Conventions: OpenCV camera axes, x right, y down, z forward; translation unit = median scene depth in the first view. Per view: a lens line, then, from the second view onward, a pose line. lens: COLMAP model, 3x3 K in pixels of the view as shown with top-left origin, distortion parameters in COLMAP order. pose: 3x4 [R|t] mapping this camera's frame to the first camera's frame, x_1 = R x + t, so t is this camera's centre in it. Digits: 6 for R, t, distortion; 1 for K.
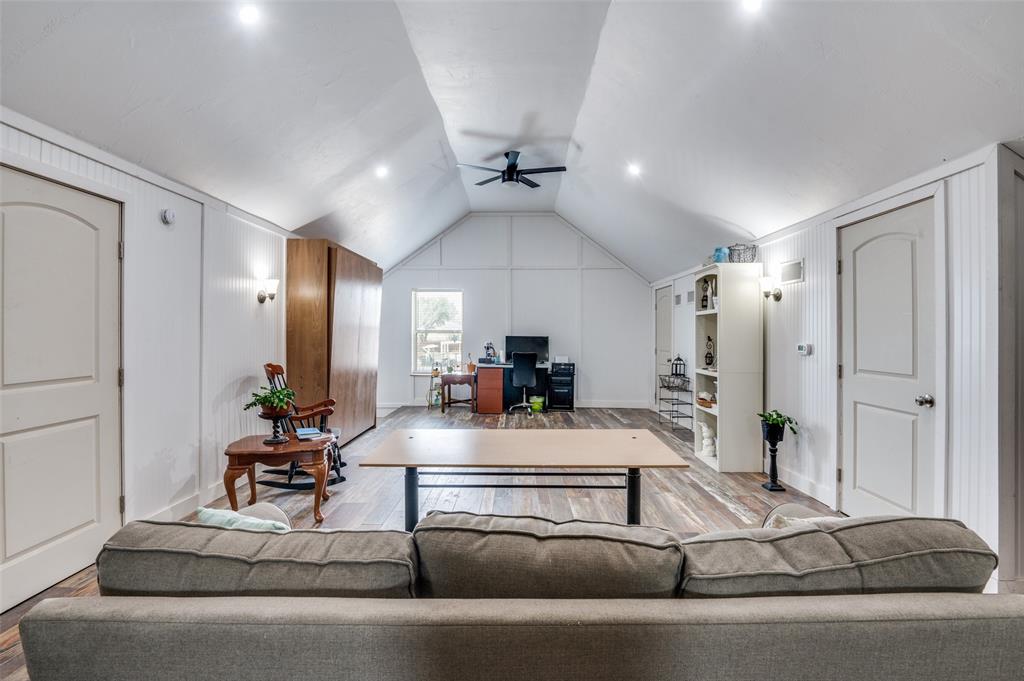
lens RADIAL K [[478.7, 0, 510.2], [0, 478.7, 335.1], [0, 0, 1]] dist [-0.017679, -0.002802]
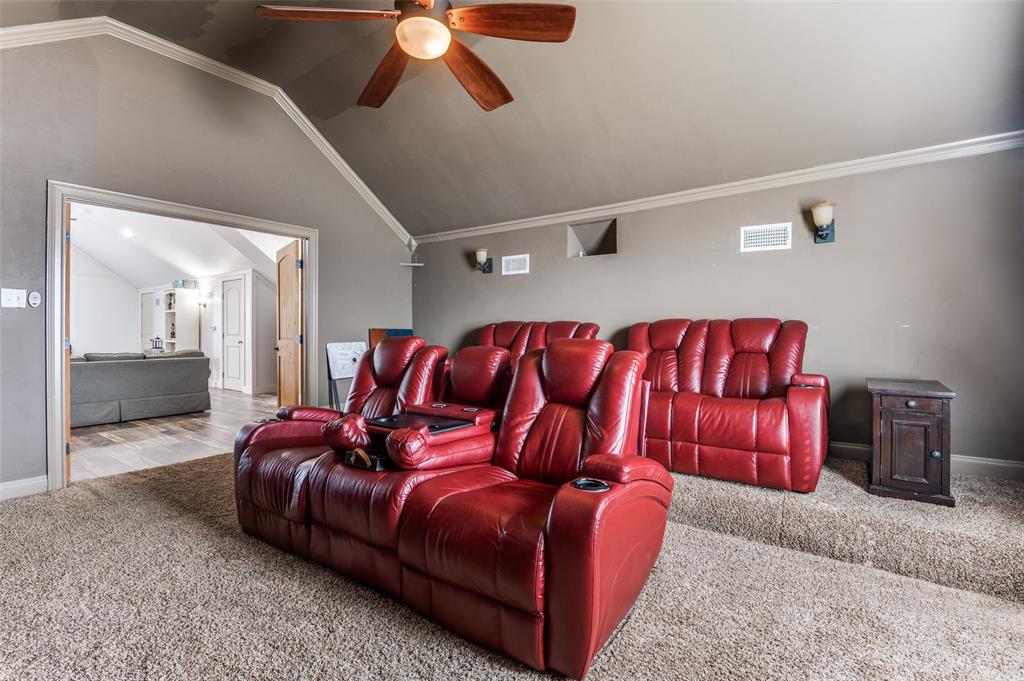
lens RADIAL K [[478.7, 0, 504.4], [0, 478.7, 333.8], [0, 0, 1]] dist [-0.017679, -0.002802]
pose [[0.584471, 0.001028, 0.811414, -0.416133], [-0.001871, 0.999998, 0.000080, 0.048529], [-0.811413, -0.001565, 0.584472, -1.401397]]
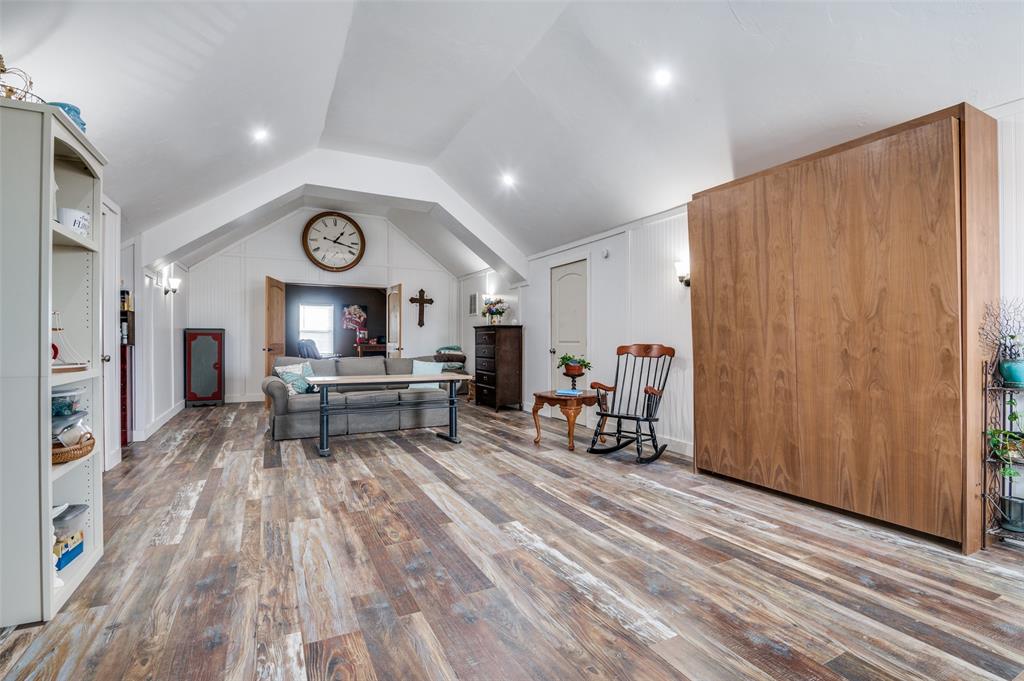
lens RADIAL K [[478.7, 0, 513.4], [0, 478.7, 340.1], [0, 0, 1]] dist [-0.017679, -0.002802]
pose [[-0.880016, -0.003264, -0.474933, 0.274907], [-0.002295, 0.999994, -0.002619, 0.048244], [0.474939, -0.001215, -0.880018, 1.626895]]
